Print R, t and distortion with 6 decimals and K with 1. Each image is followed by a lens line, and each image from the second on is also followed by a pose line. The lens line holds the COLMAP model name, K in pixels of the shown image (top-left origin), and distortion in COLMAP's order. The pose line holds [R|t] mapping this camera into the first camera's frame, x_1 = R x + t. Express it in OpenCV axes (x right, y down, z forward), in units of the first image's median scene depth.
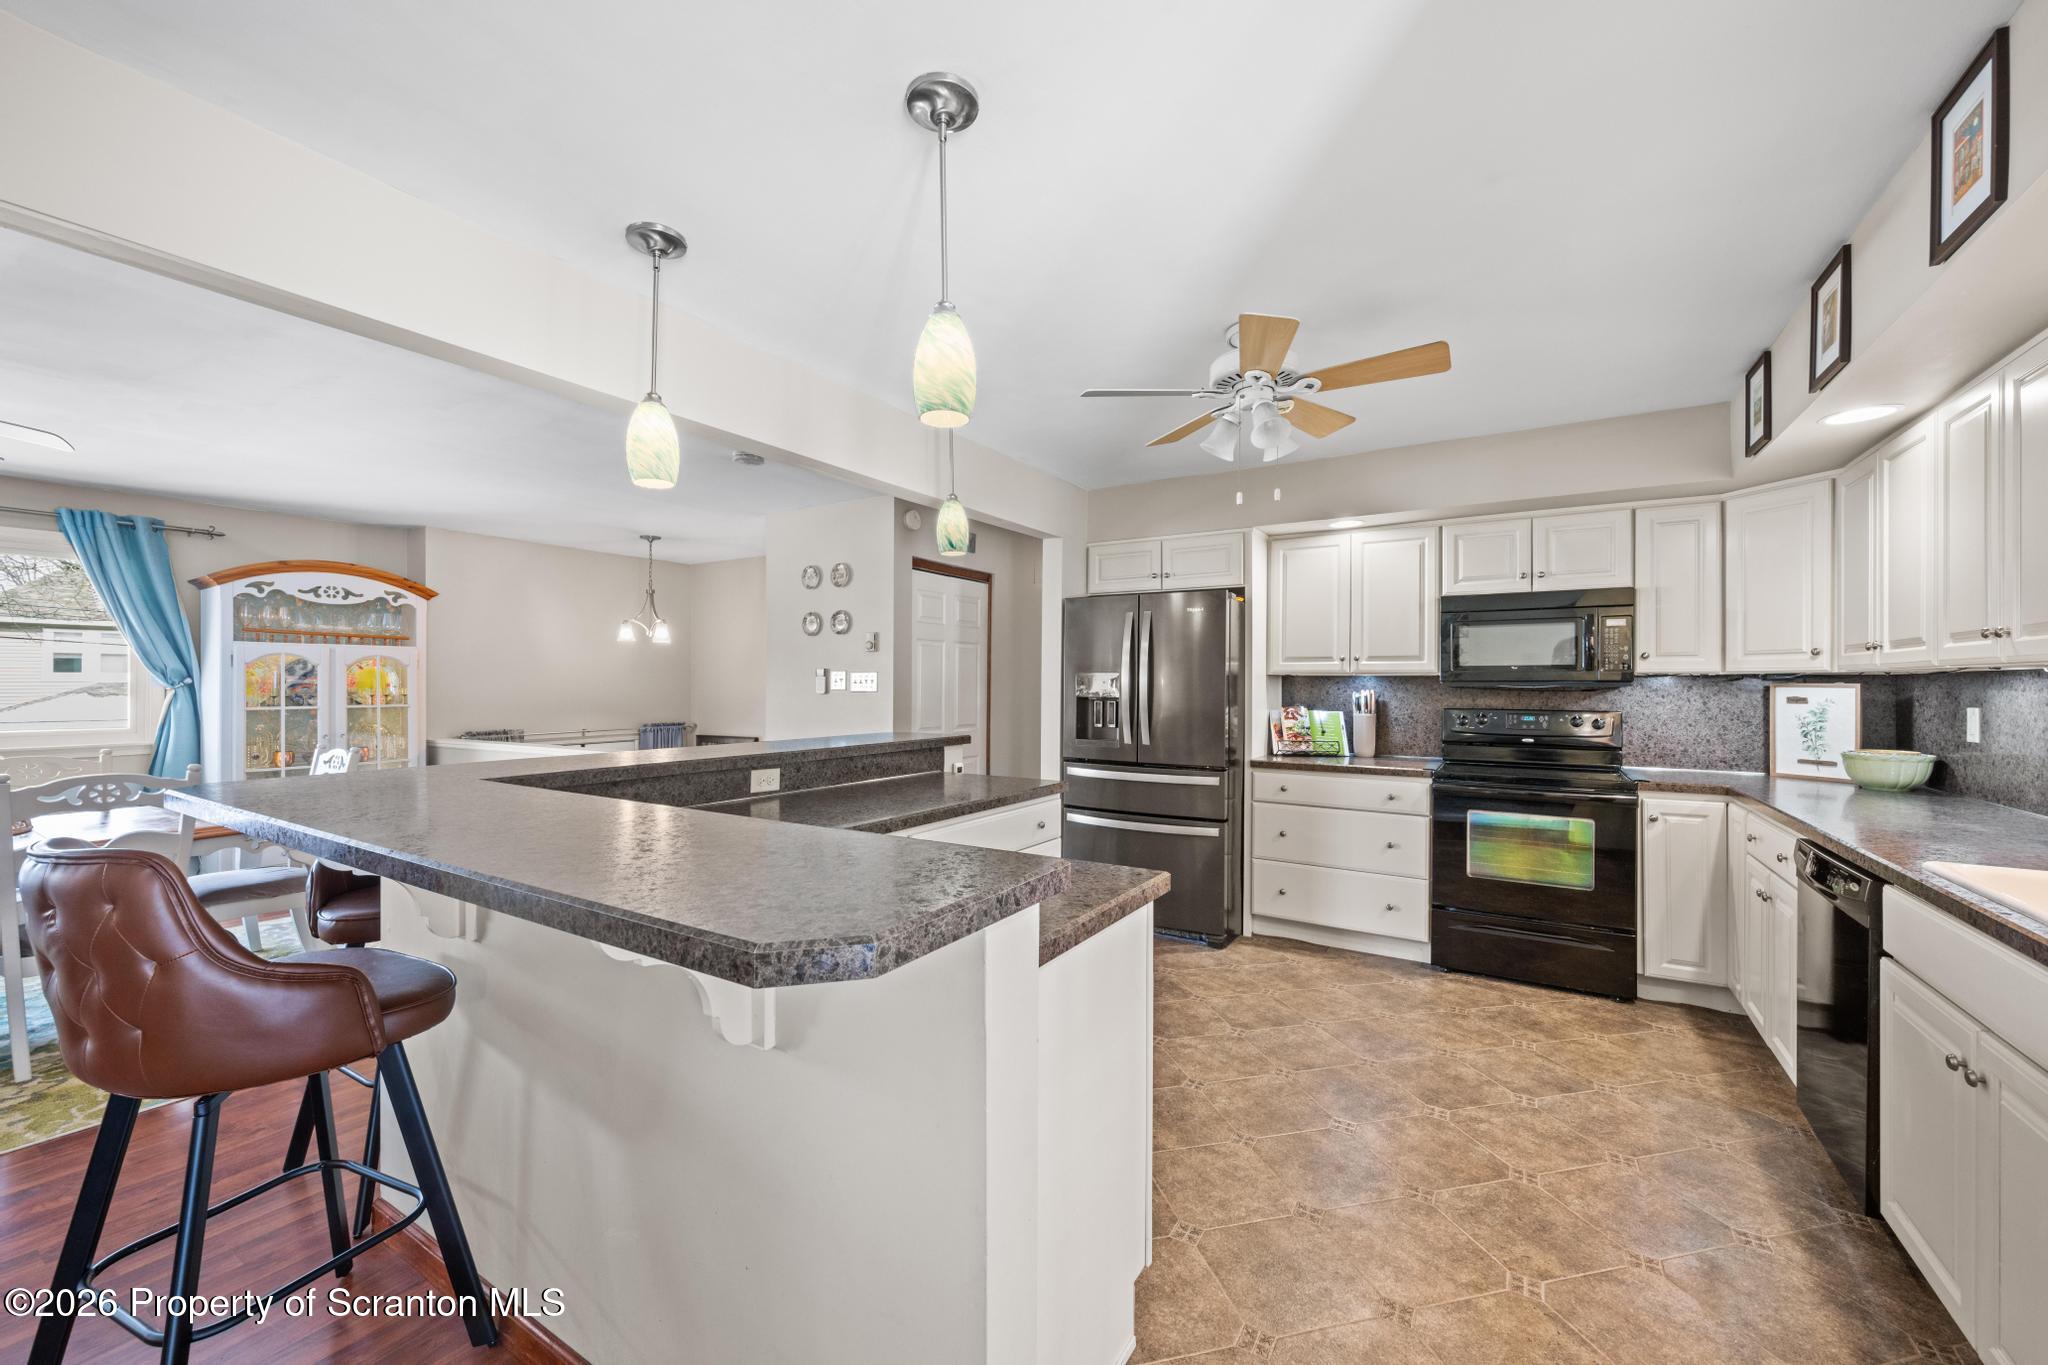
lens RADIAL K [[806.3, 0, 1022.3], [0, 806.3, 683.0], [0, 0, 1]] dist [-0.003111, 0.000457]
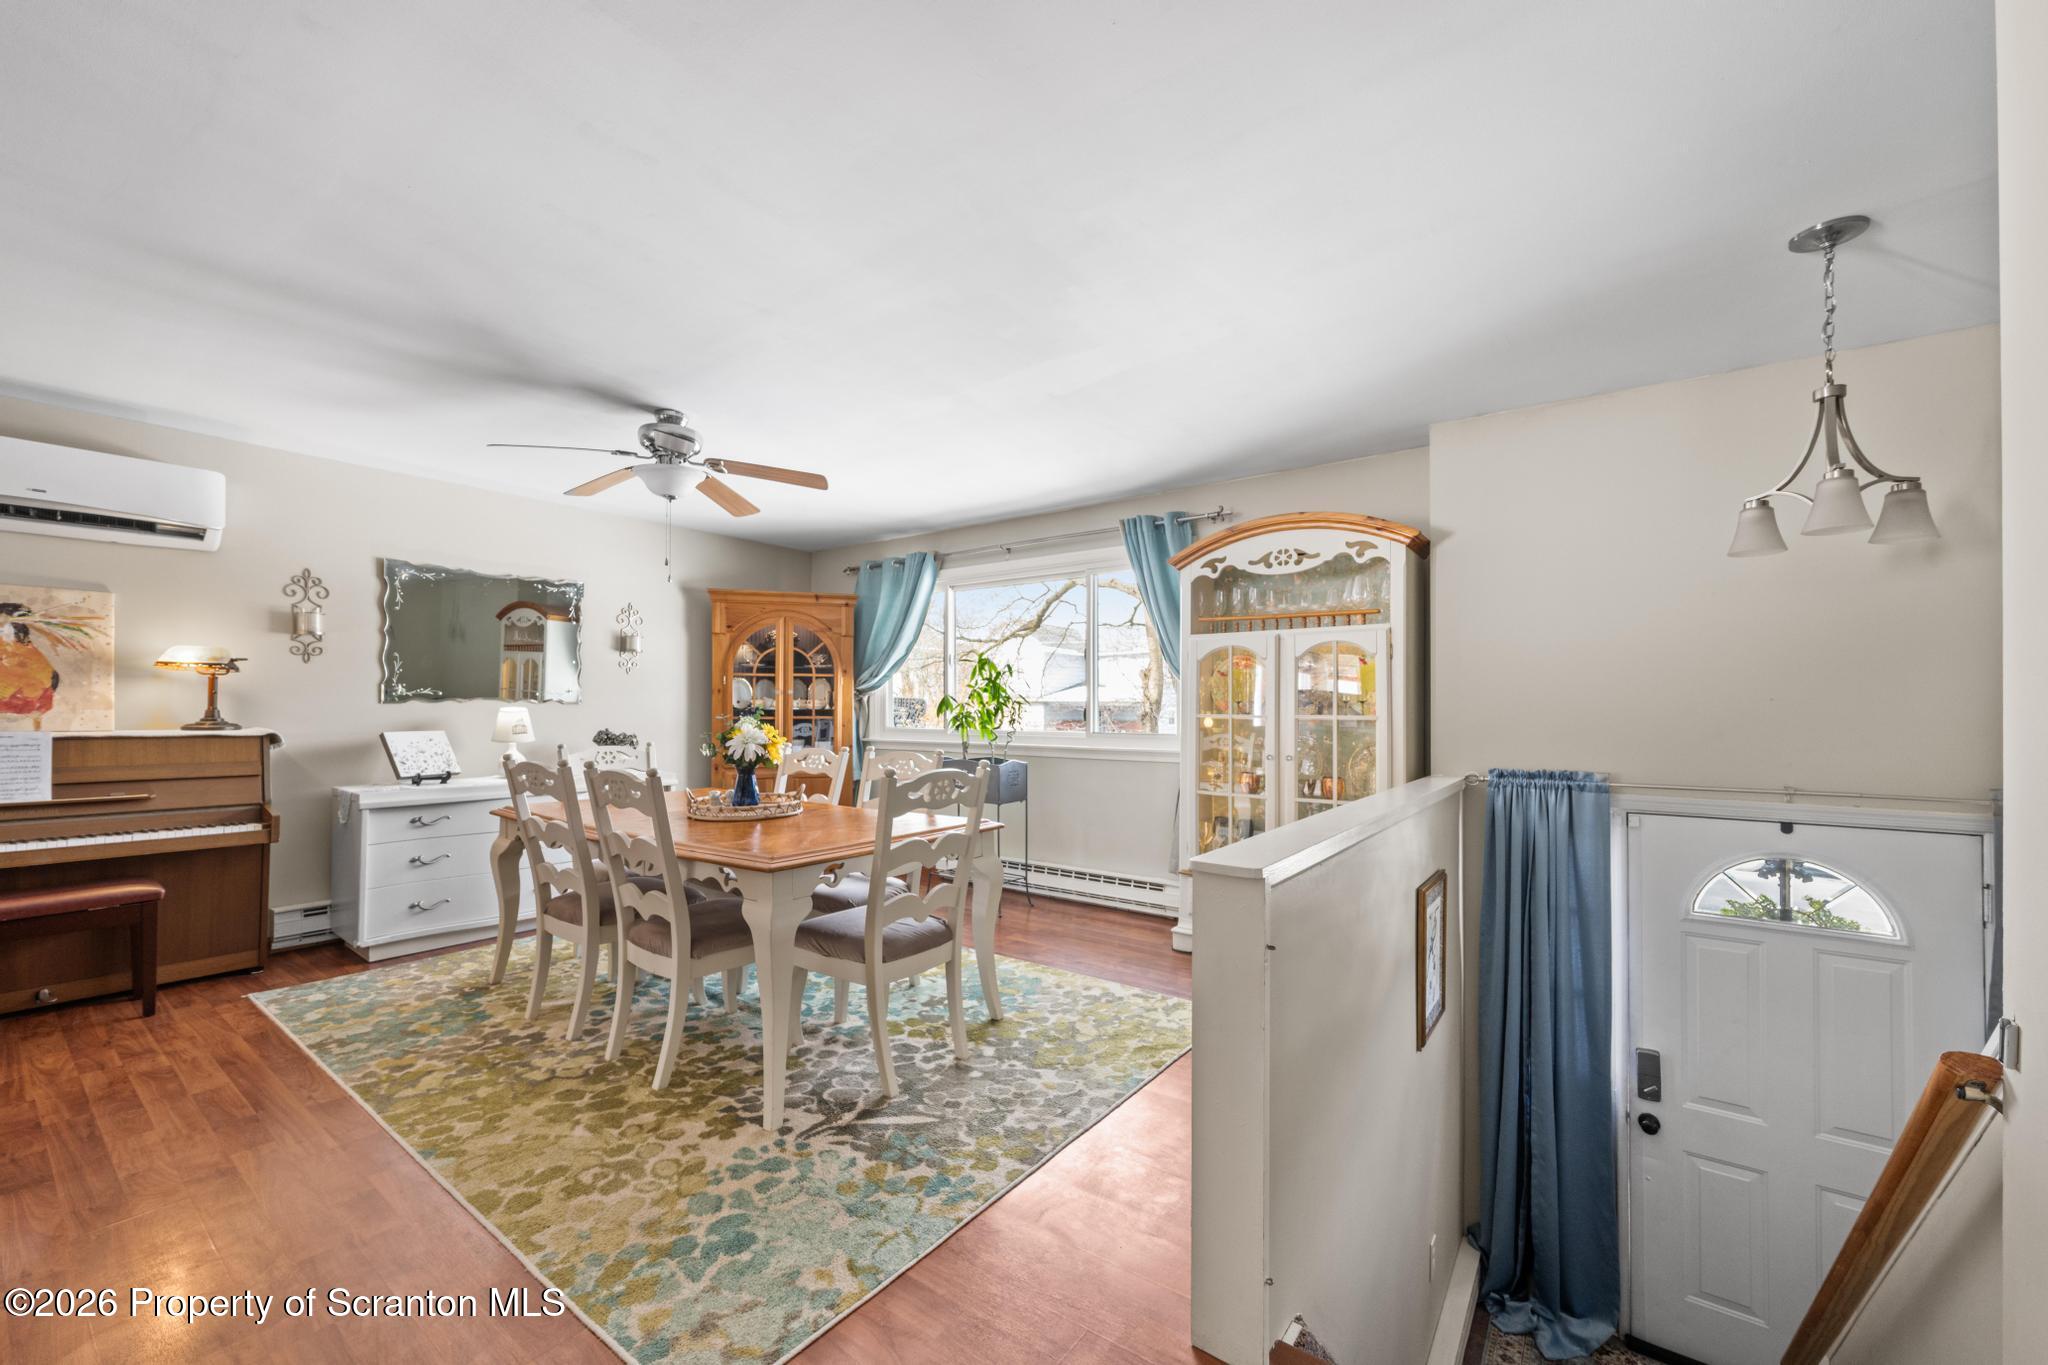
lens RADIAL K [[806.3, 0, 1030.5], [0, 806.3, 698.4], [0, 0, 1]] dist [-0.003111, 0.000457]
pose [[-0.074416, -0.014707, -0.997119, -0.183811], [-0.001339, 0.999892, -0.014648, 0.035102], [0.997226, 0.000245, -0.074427, 1.217476]]
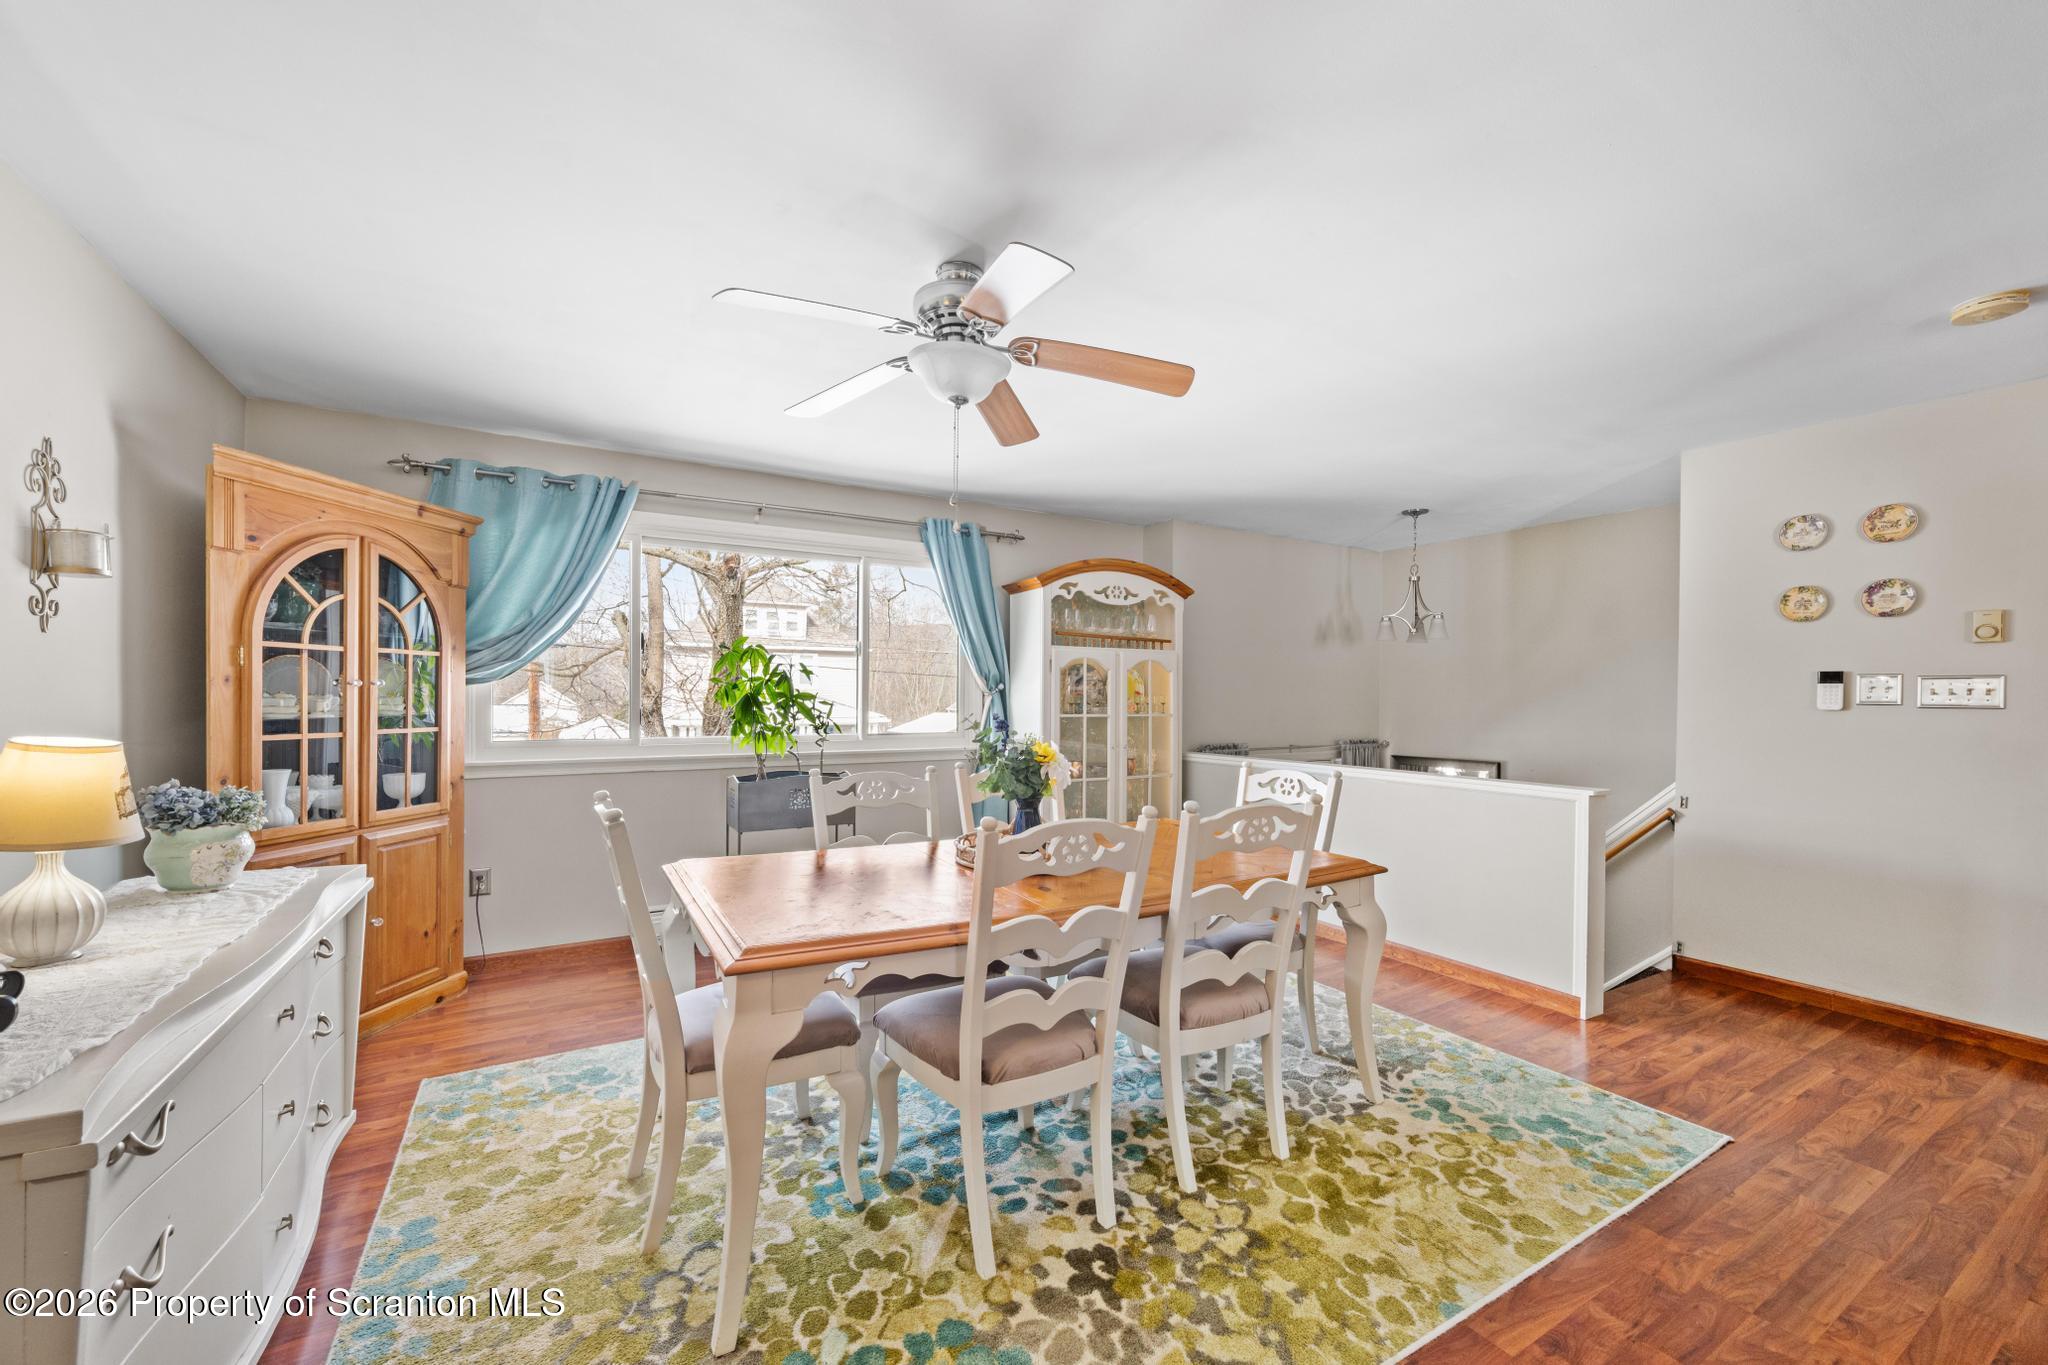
lens RADIAL K [[806.3, 0, 1016.9], [0, 806.3, 697.5], [0, 0, 1]] dist [-0.003111, 0.000457]
pose [[0.888169, 0.008897, -0.459432, -0.778681], [-0.006771, 0.999957, 0.006275, 0.006162], [0.459468, -0.002462, 0.888191, 0.167901]]
